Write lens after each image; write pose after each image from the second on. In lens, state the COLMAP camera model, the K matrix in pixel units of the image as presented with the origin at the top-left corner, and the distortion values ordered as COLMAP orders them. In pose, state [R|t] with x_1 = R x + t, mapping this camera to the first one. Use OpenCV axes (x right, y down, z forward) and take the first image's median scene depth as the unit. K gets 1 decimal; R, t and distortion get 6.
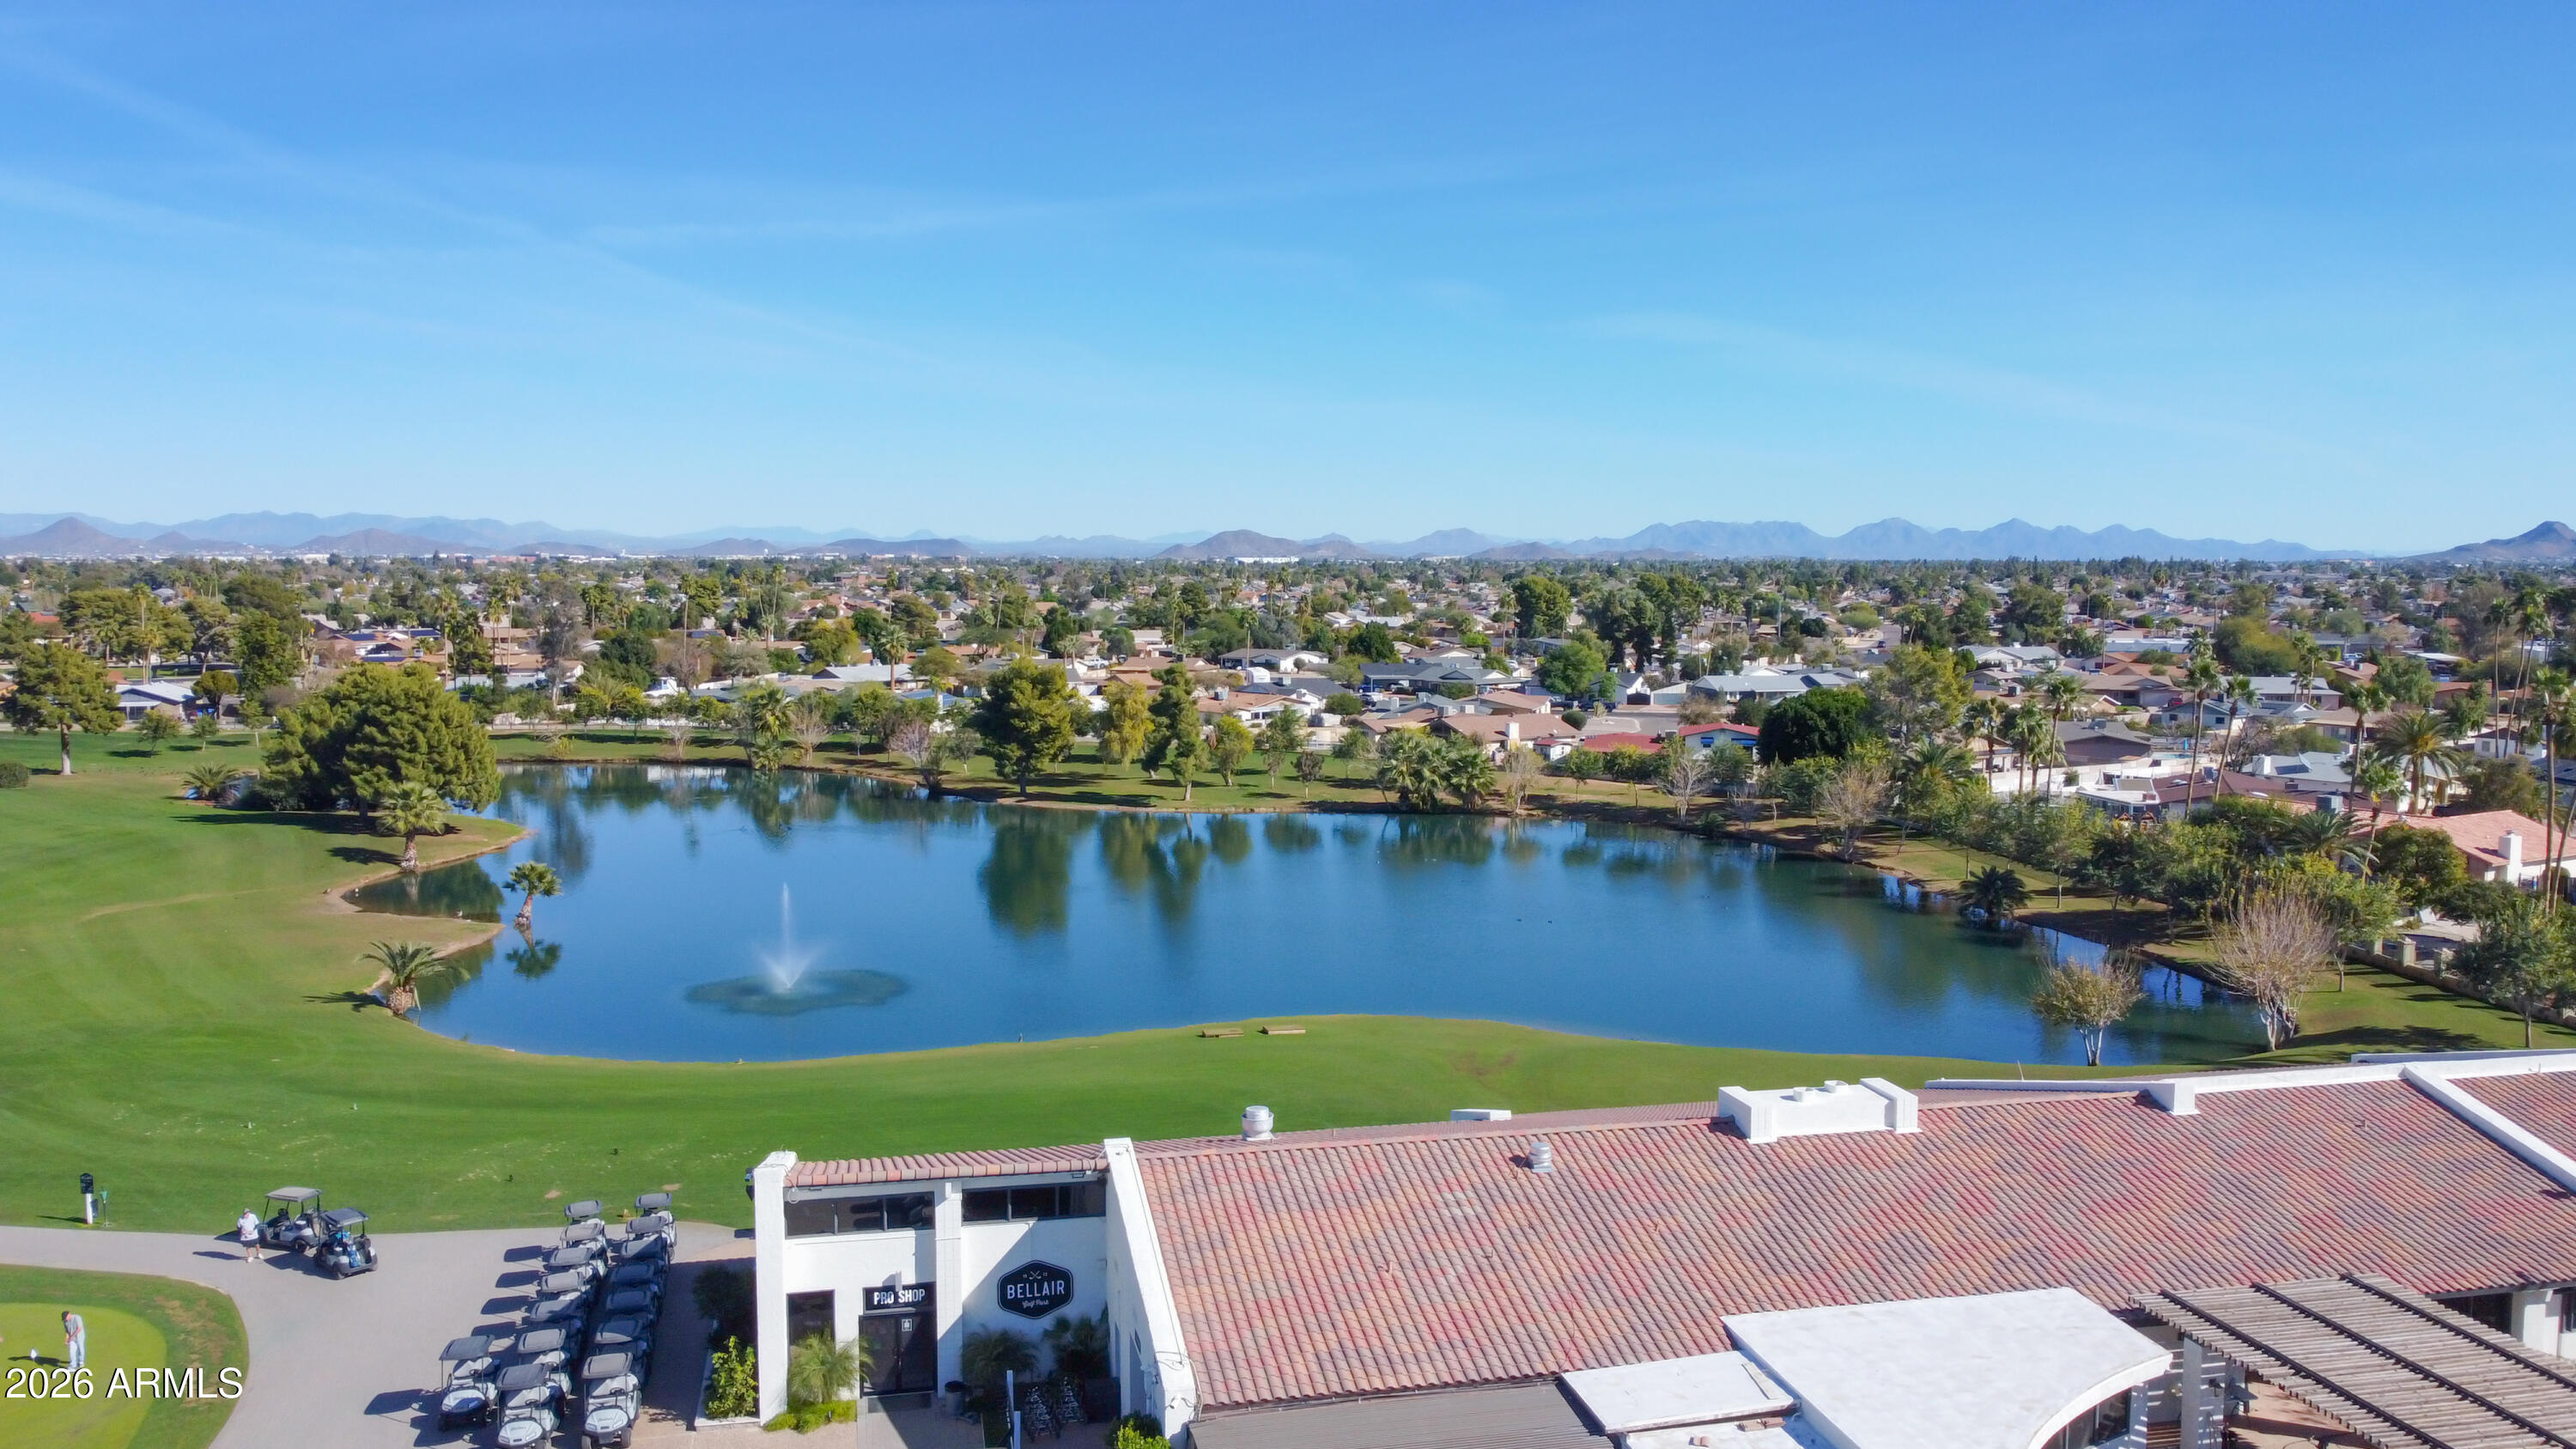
lens RADIAL K [[1903.3, 0, 1288.5], [0, 1903.3, 680.9], [0, 0, 1]] dist [0.002130, -0.007723]
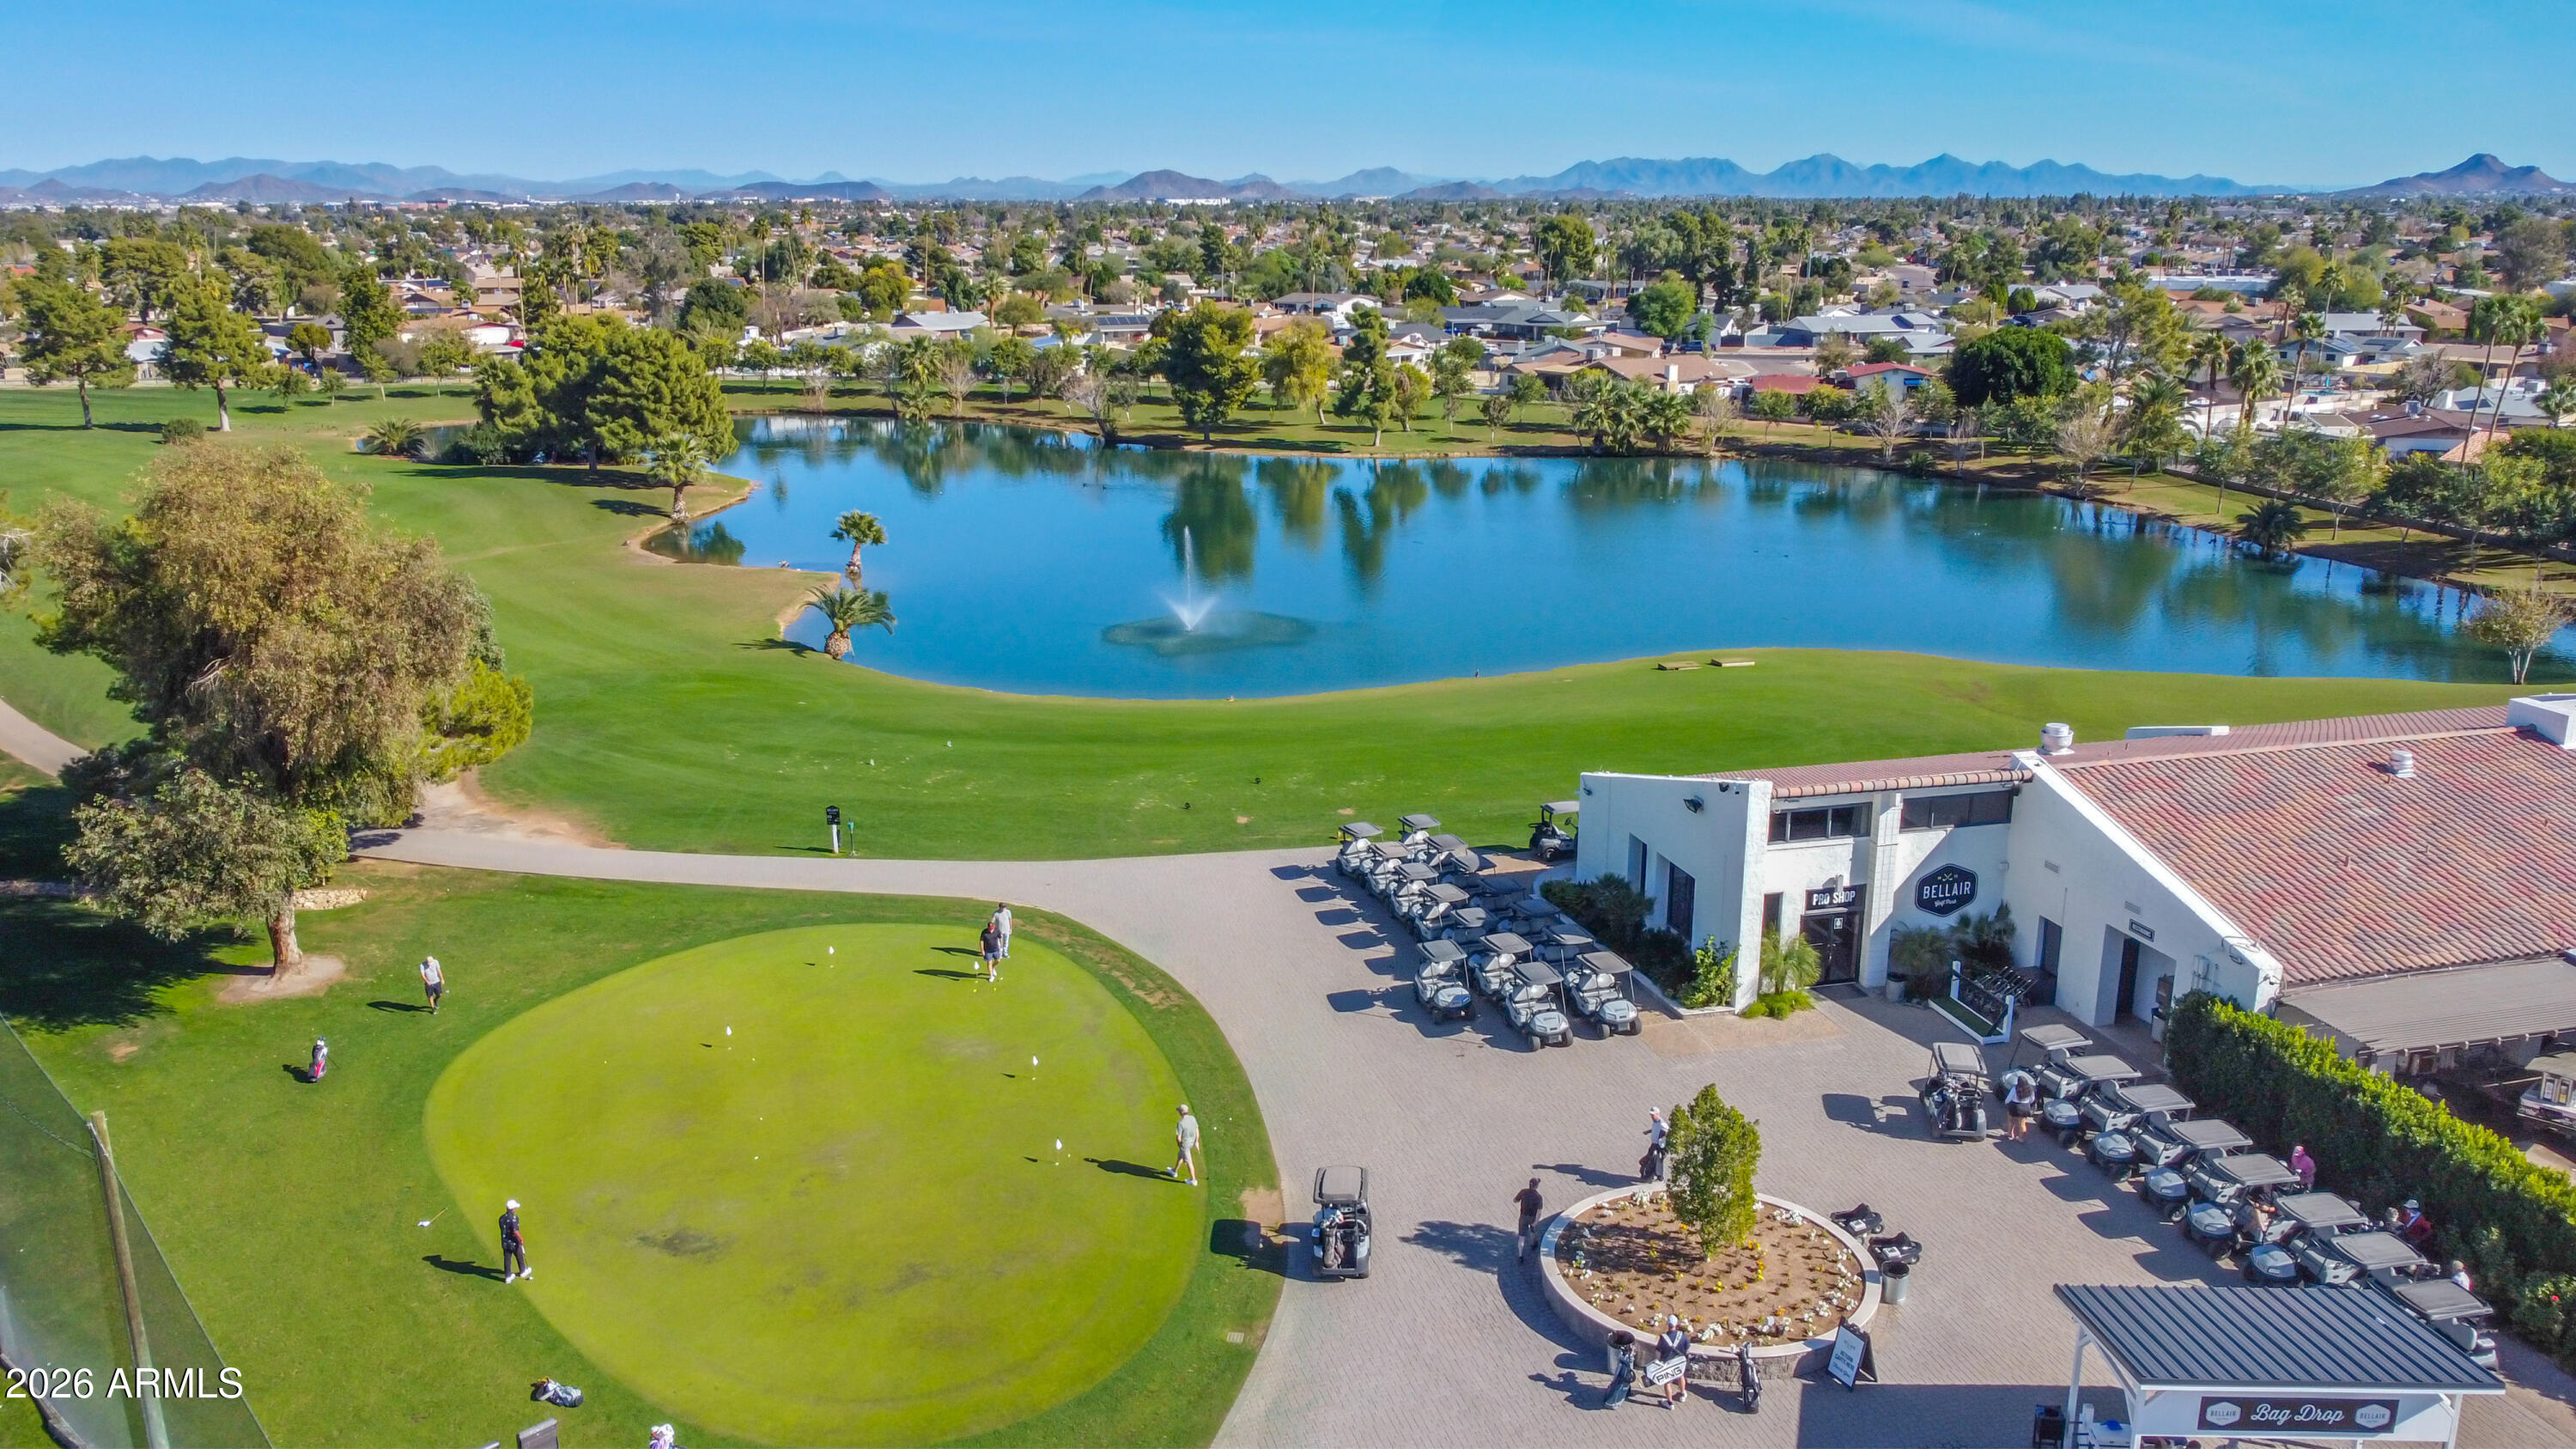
lens RADIAL K [[1903.3, 0, 1288.5], [0, 1903.3, 680.9], [0, 0, 1]] dist [0.002130, -0.007723]
pose [[0.999543, -0.013319, 0.027136, -0.133236], [0.008150, 0.983193, 0.182388, 0.001431], [-0.029109, -0.182083, 0.982852, -0.005074]]
